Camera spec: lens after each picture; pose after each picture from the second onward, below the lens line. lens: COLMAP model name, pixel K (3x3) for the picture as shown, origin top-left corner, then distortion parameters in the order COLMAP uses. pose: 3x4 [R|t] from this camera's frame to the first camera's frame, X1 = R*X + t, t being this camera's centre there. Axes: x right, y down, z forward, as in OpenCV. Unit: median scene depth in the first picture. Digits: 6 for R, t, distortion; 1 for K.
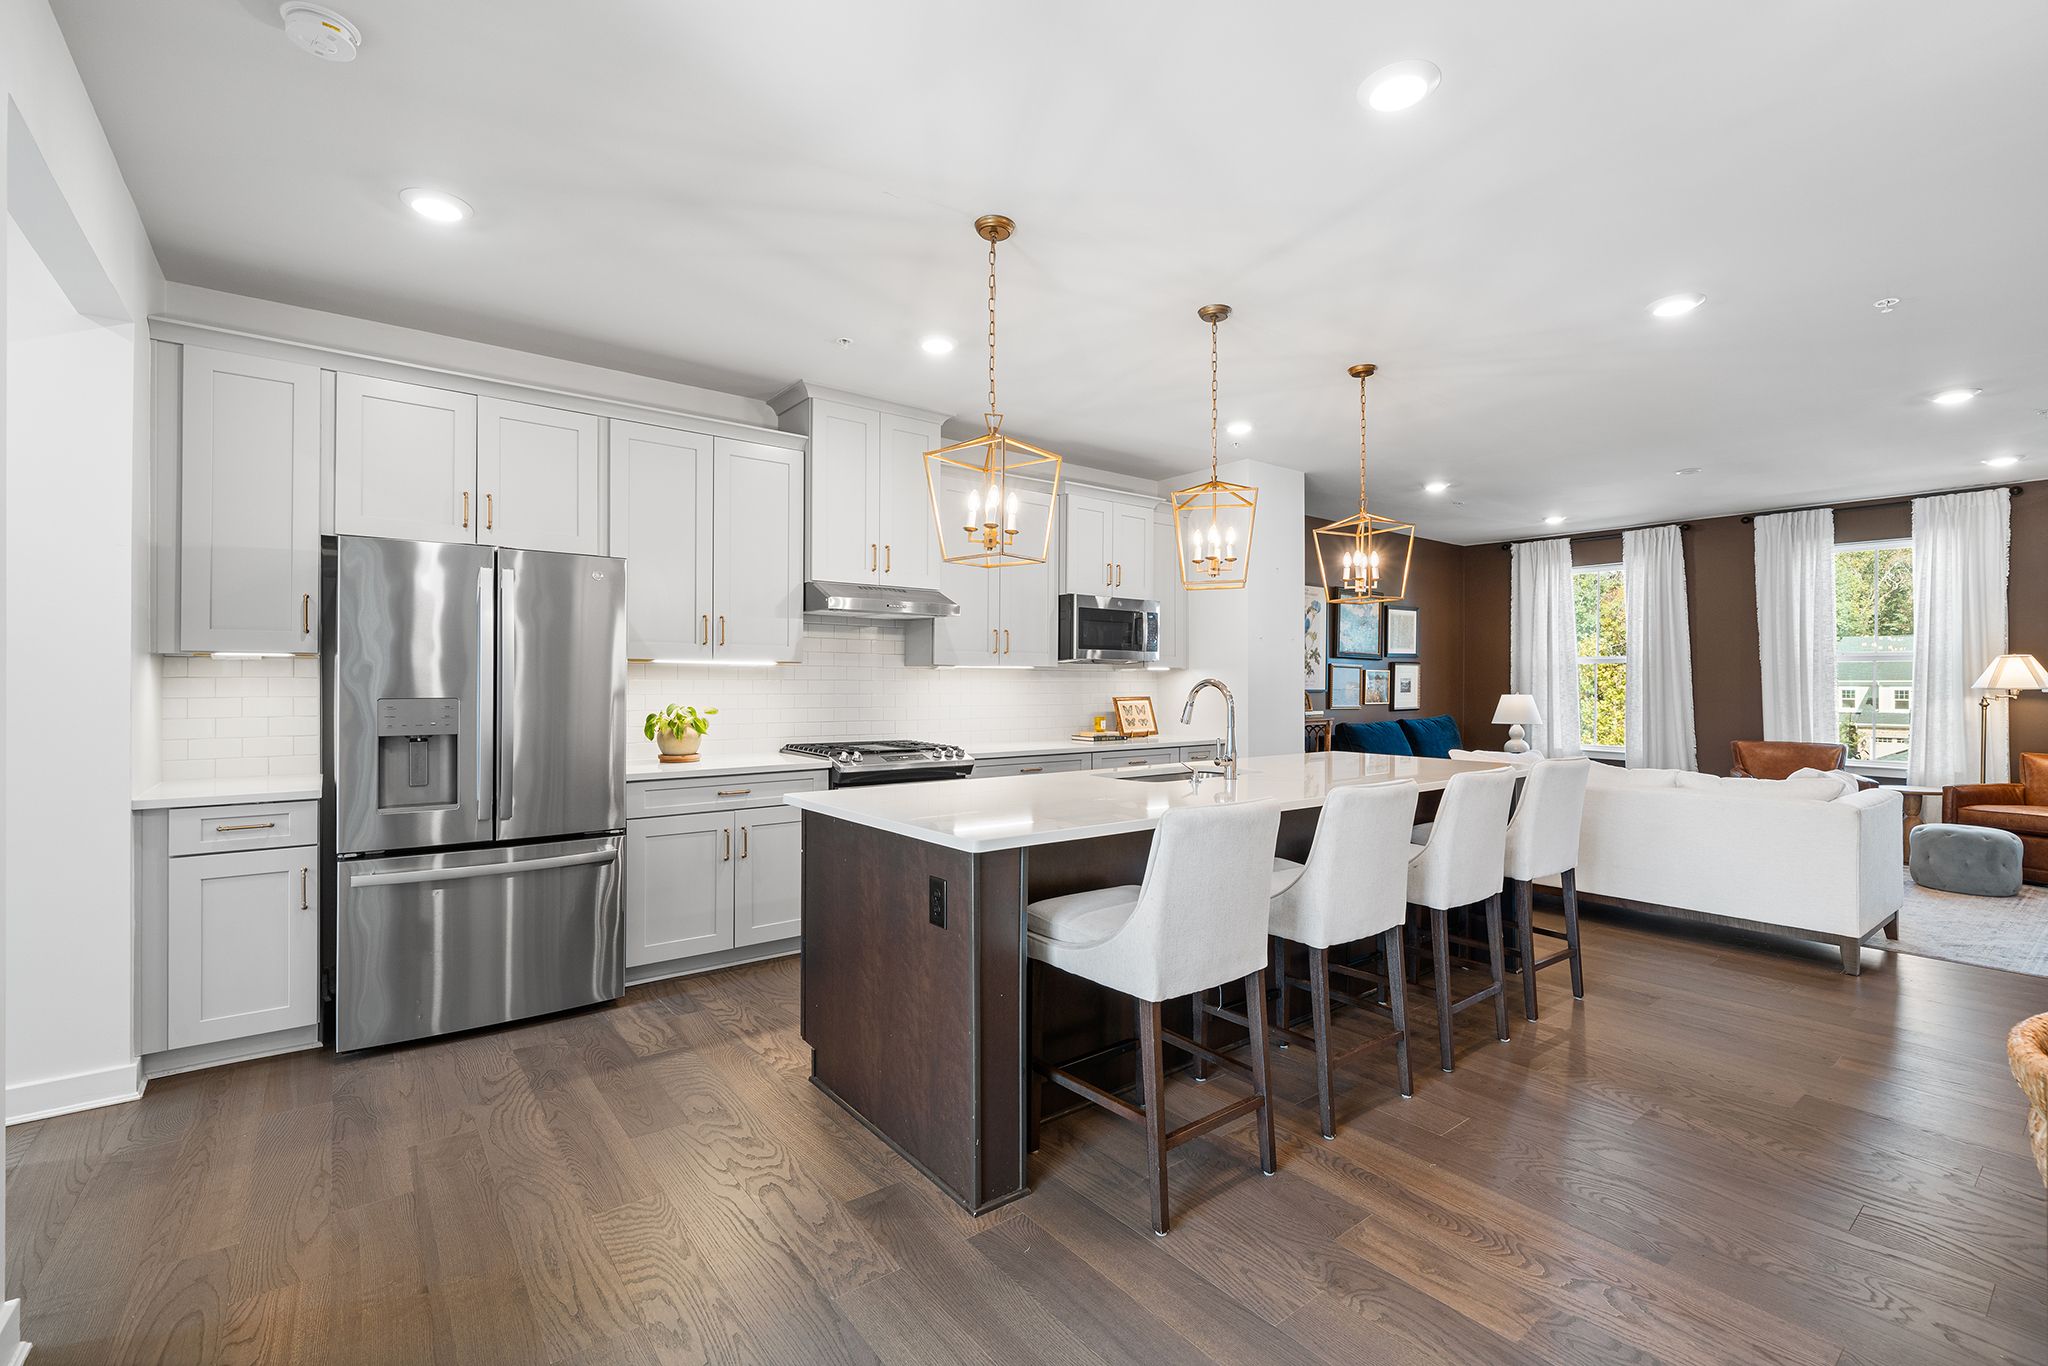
lens RADIAL K [[888.5, 0, 1017.3], [0, 888.5, 678.2], [0, 0, 1]] dist [0.000671, -0.001058]
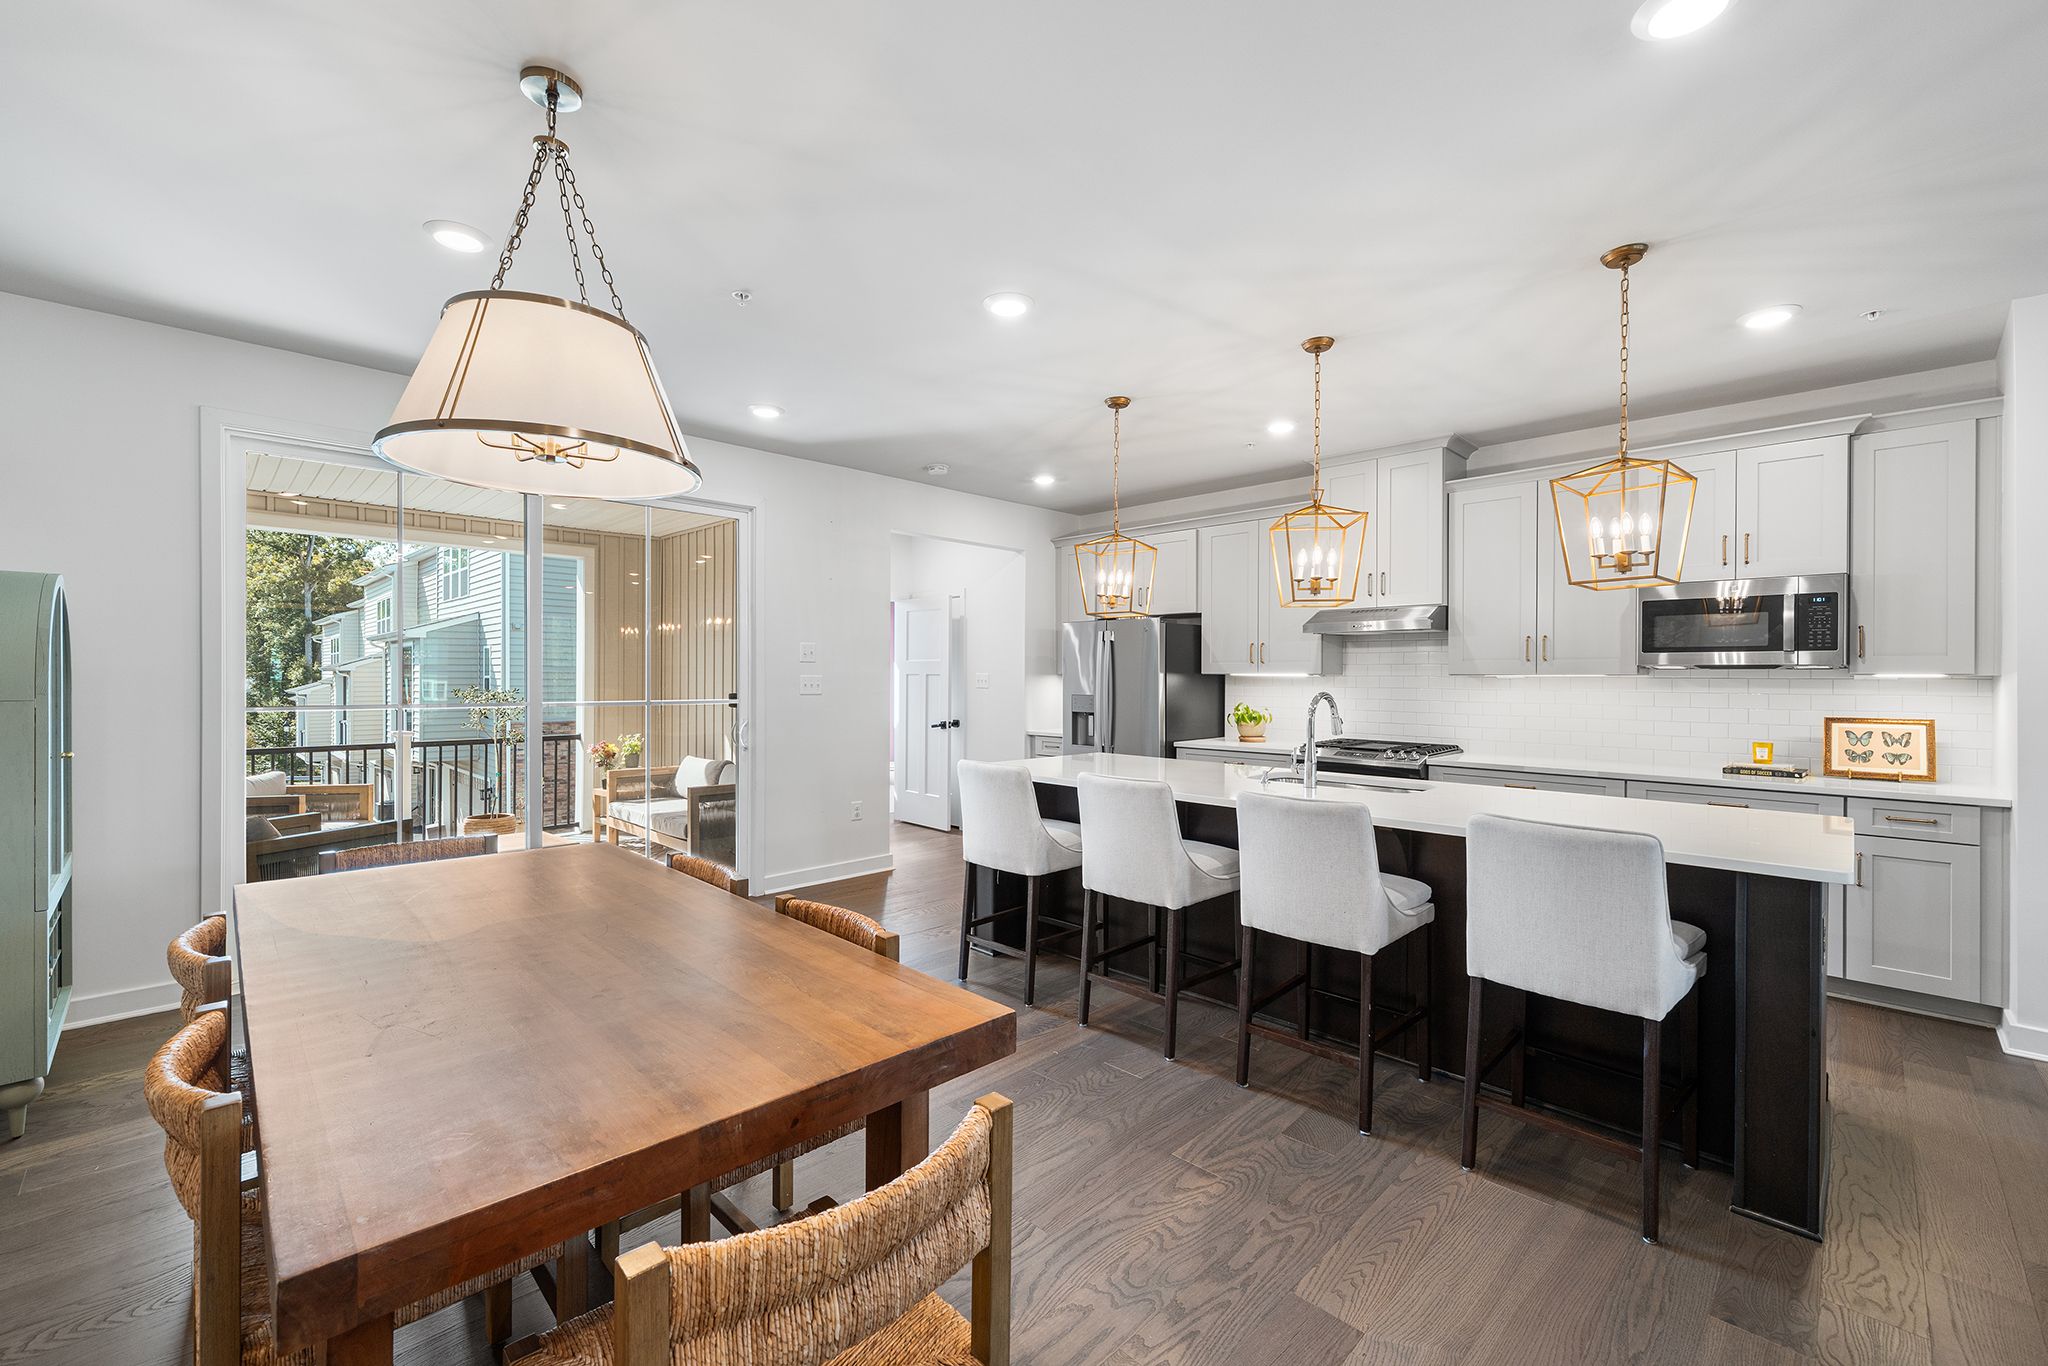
lens RADIAL K [[827.4, 0, 1020.5], [0, 827.4, 671.6], [0, 0, 1]] dist [-0.003360, 0.000216]
pose [[0.136135, -0.006042, -0.990672, 0.553069], [-0.000296, 0.999981, -0.006139, -0.008352], [0.990690, 0.001129, 0.136130, 0.250450]]
